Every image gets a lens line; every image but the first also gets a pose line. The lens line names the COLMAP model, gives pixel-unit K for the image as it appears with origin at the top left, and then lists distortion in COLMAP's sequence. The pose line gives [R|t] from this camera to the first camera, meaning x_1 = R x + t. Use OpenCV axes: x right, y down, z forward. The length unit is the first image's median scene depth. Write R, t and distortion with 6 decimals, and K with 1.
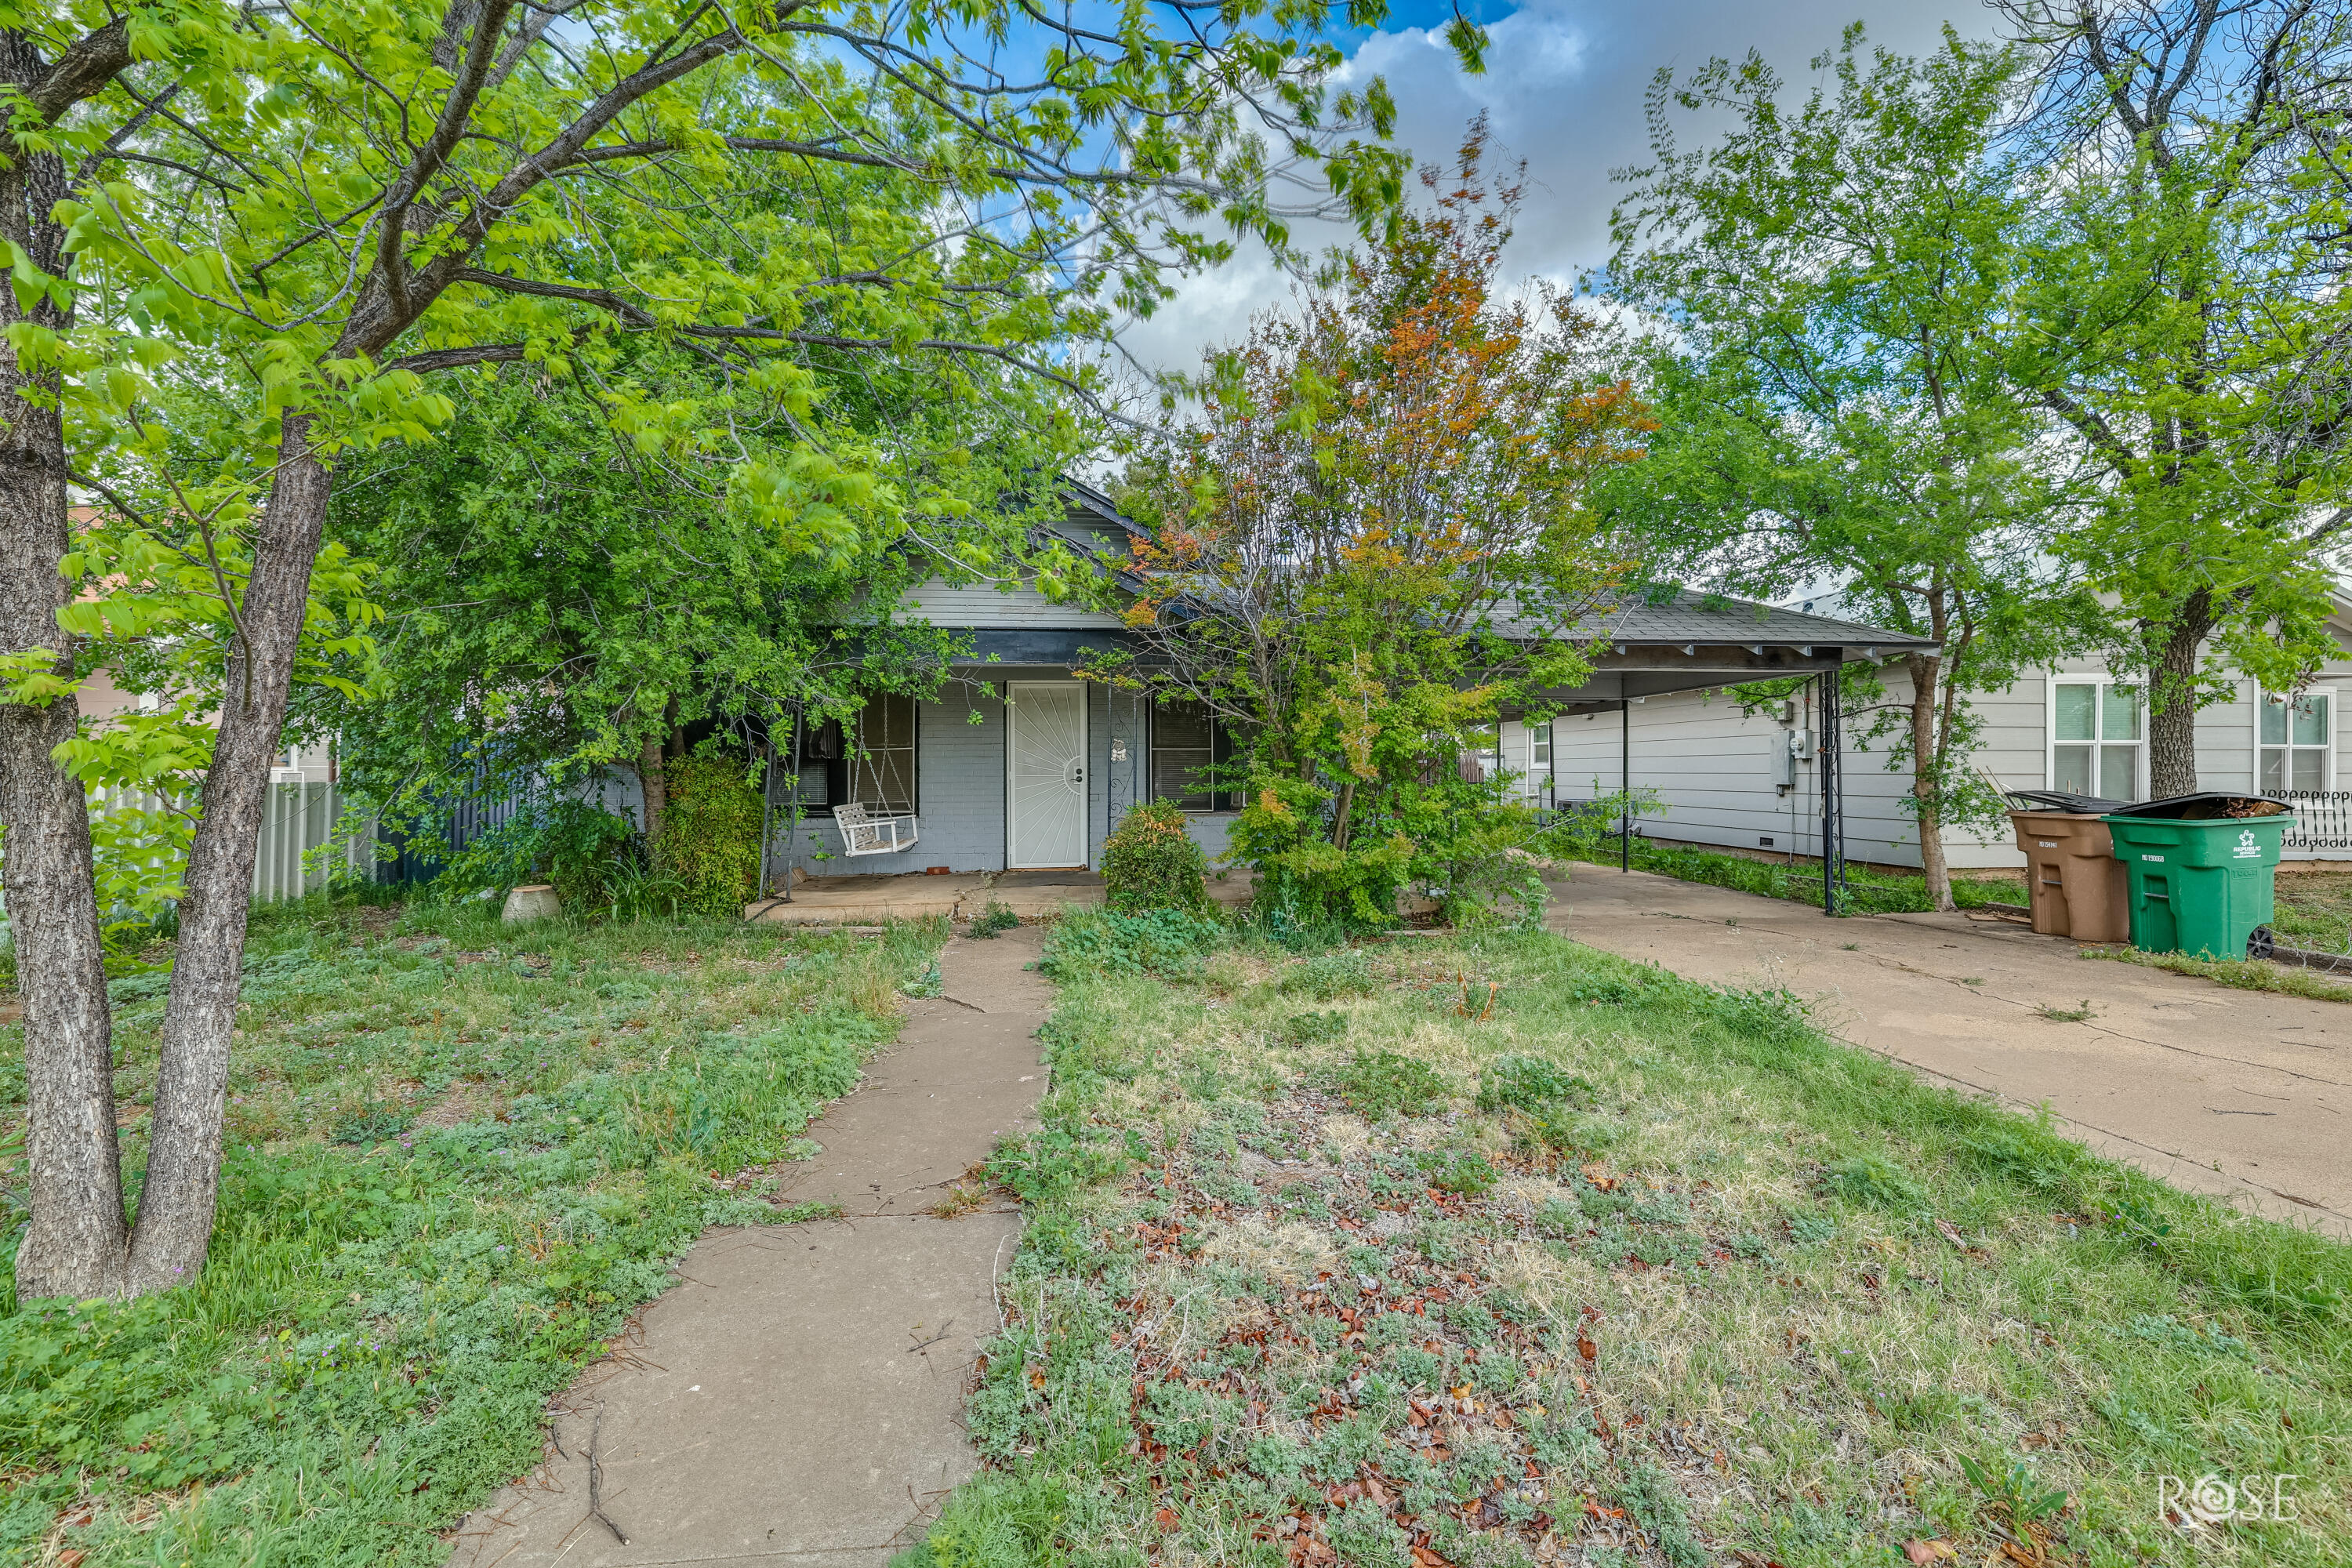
lens RADIAL K [[978.9, 0, 1188.6], [0, 978.9, 779.3], [0, 0, 1]] dist [0.001109, 0.000354]
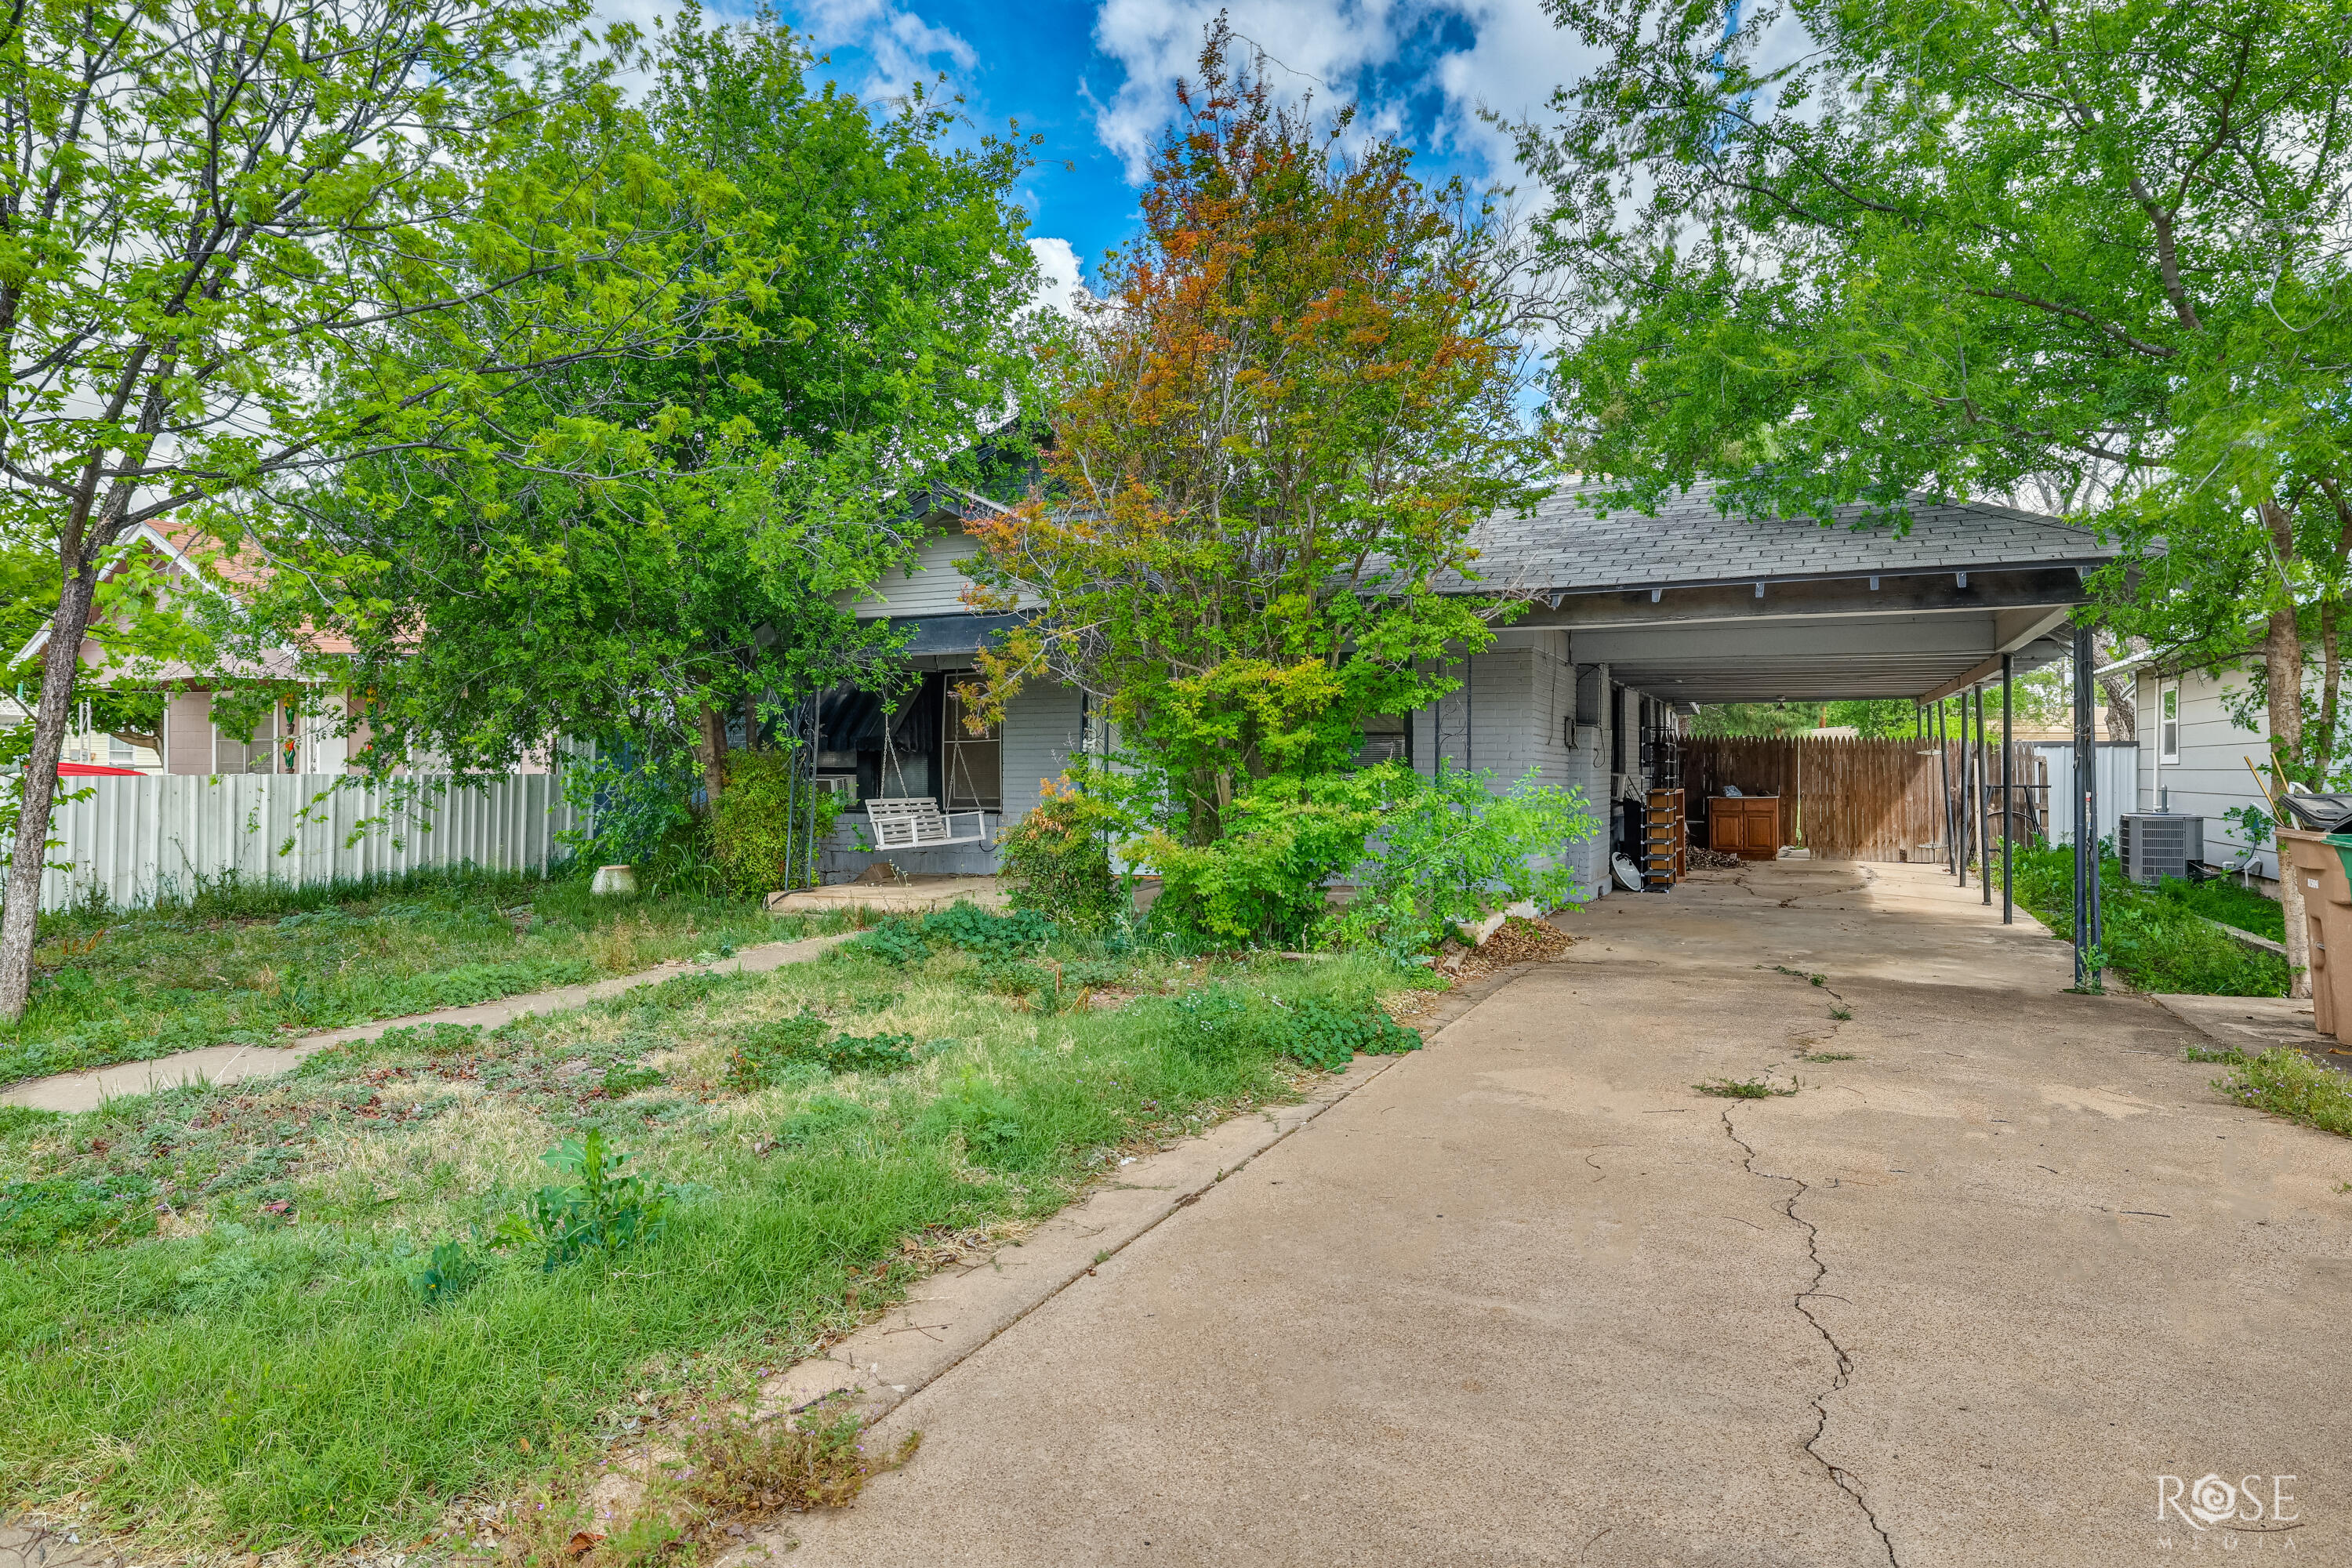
lens RADIAL K [[1359.6, 0, 1176.0], [0, 1359.6, 784.0], [0, 0, 1]] dist [0.002595, 0.000491]
pose [[0.879662, 0.006835, -0.475551, 0.635624], [-0.004264, 0.999970, 0.006484, 0.003650], [0.475581, -0.003676, 0.879664, -0.077757]]
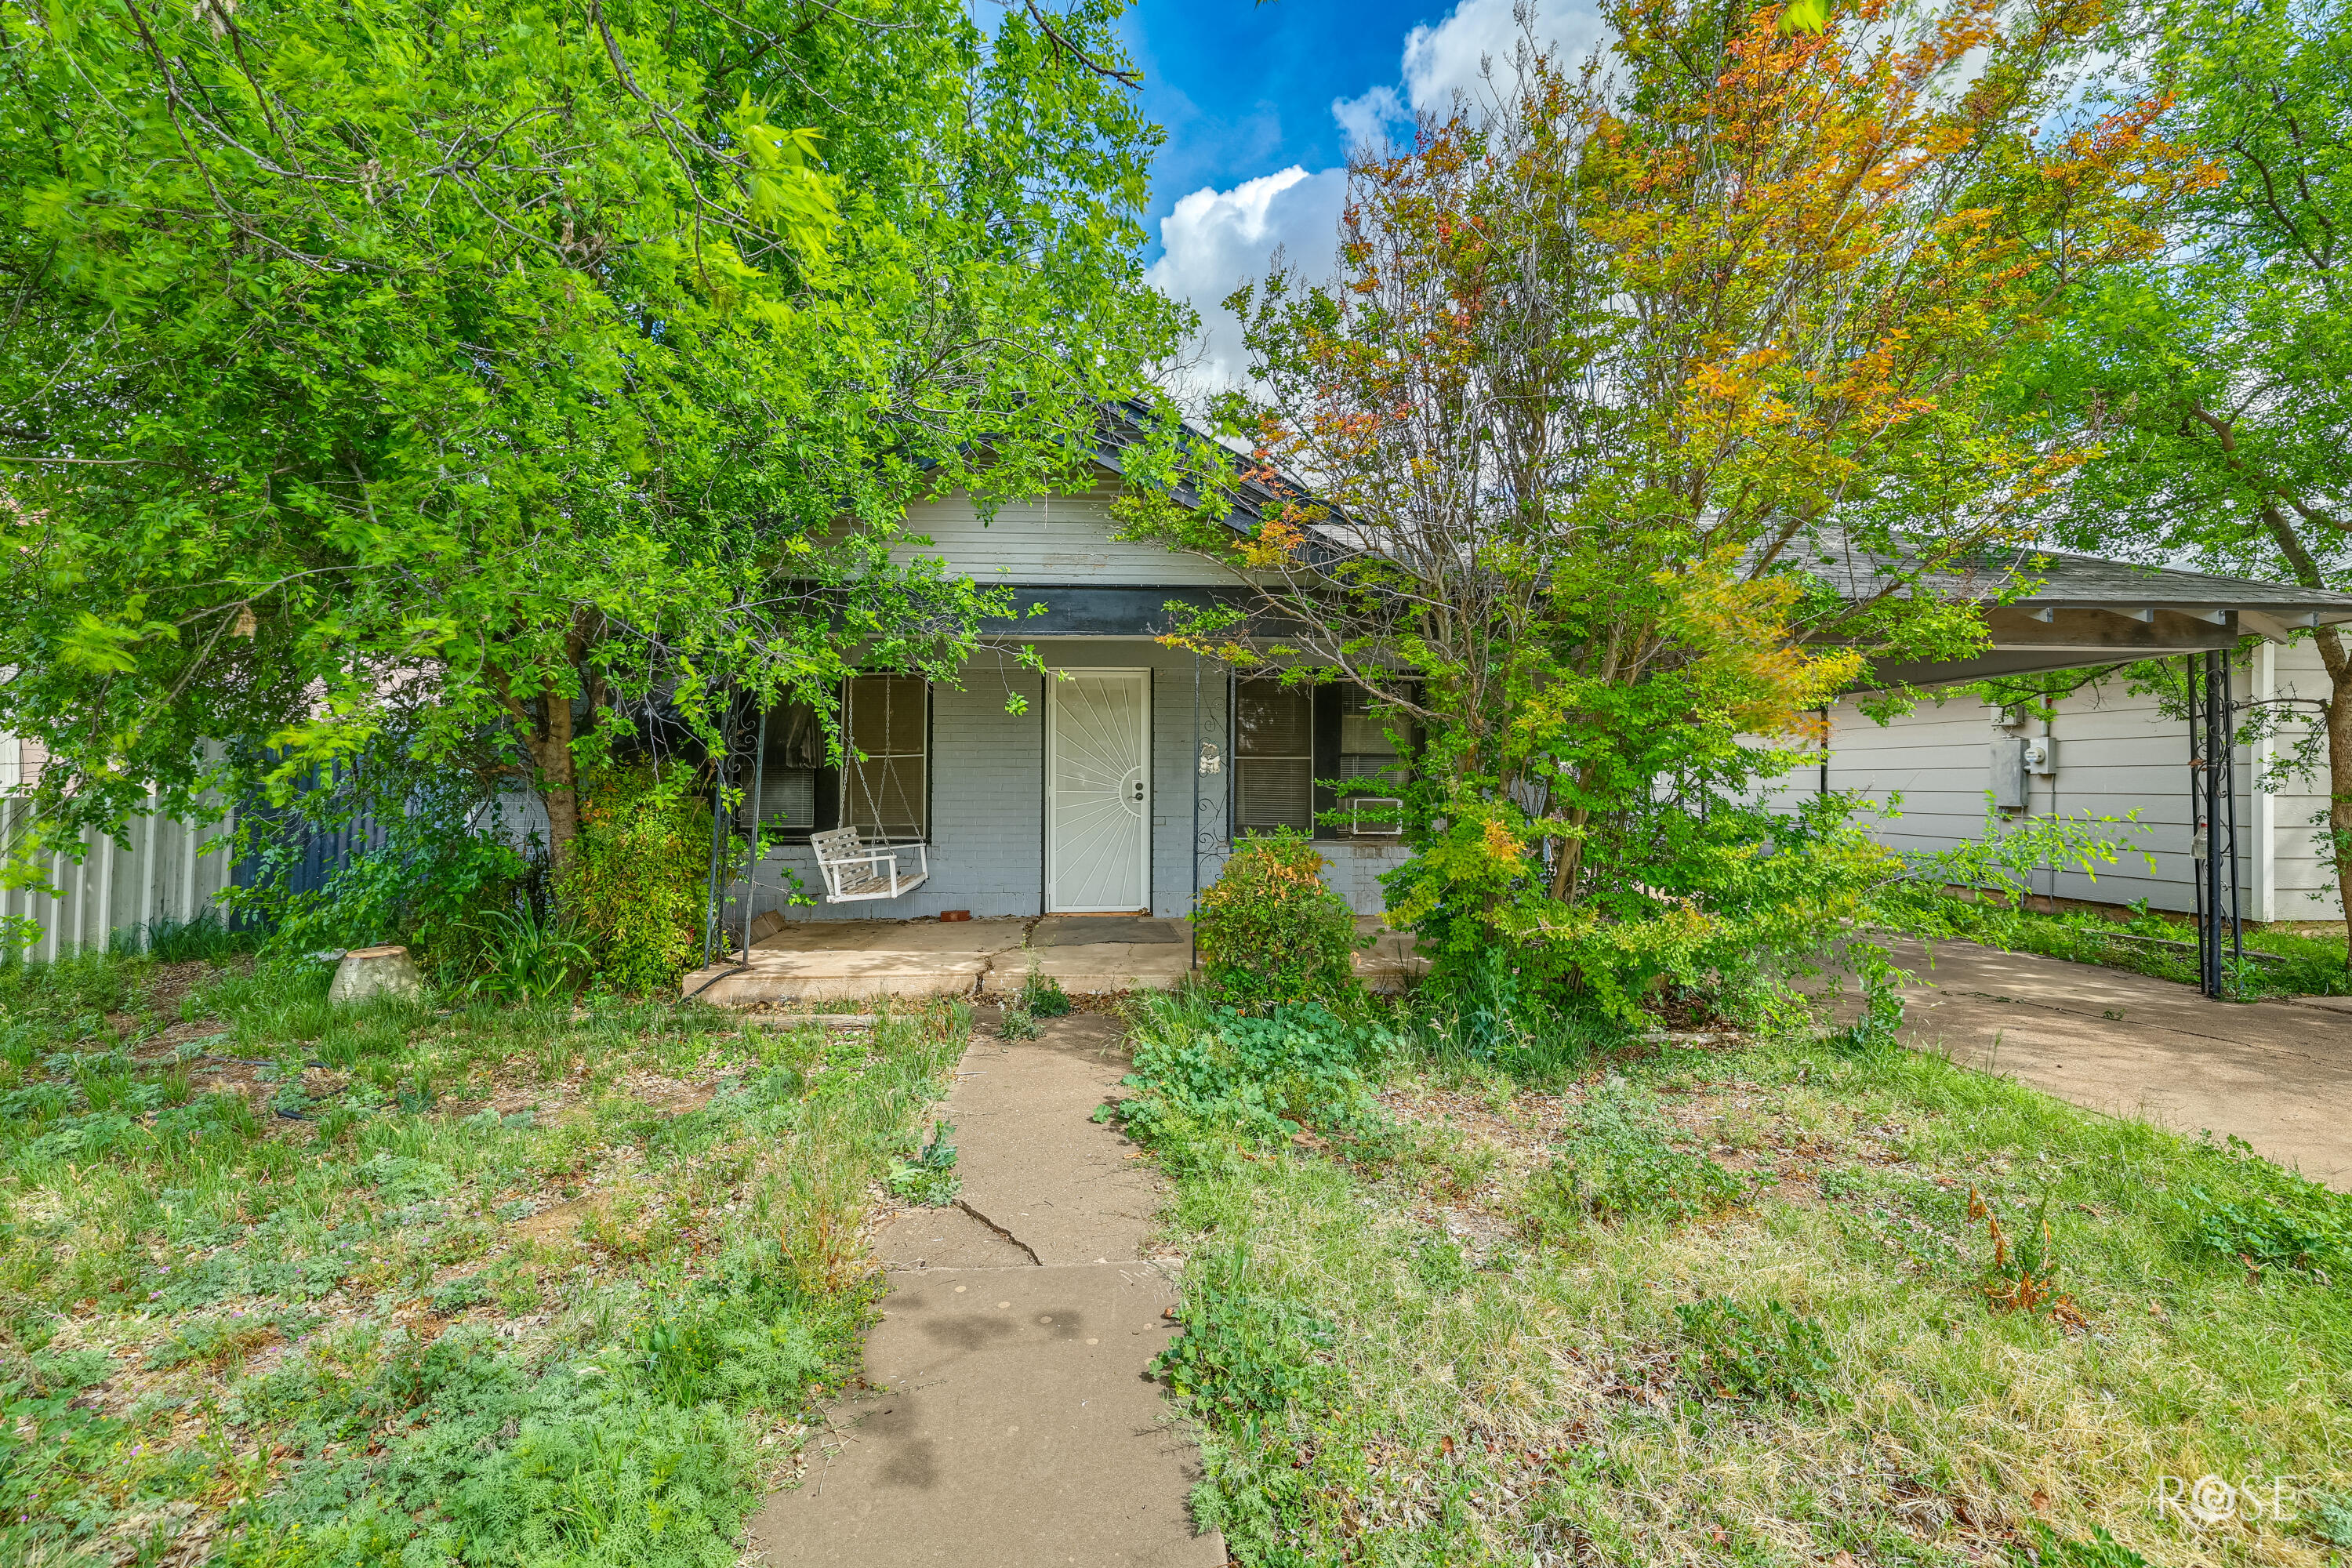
lens RADIAL K [[966.1, 0, 1171.0], [0, 966.1, 751.3], [0, 0, 1]] dist [0.000430, 0.000132]
pose [[0.999415, 0.004790, -0.033873, -0.077489], [-0.006154, 0.999170, -0.040275, -0.005857], [0.033652, 0.040460, 0.998614, 0.305118]]
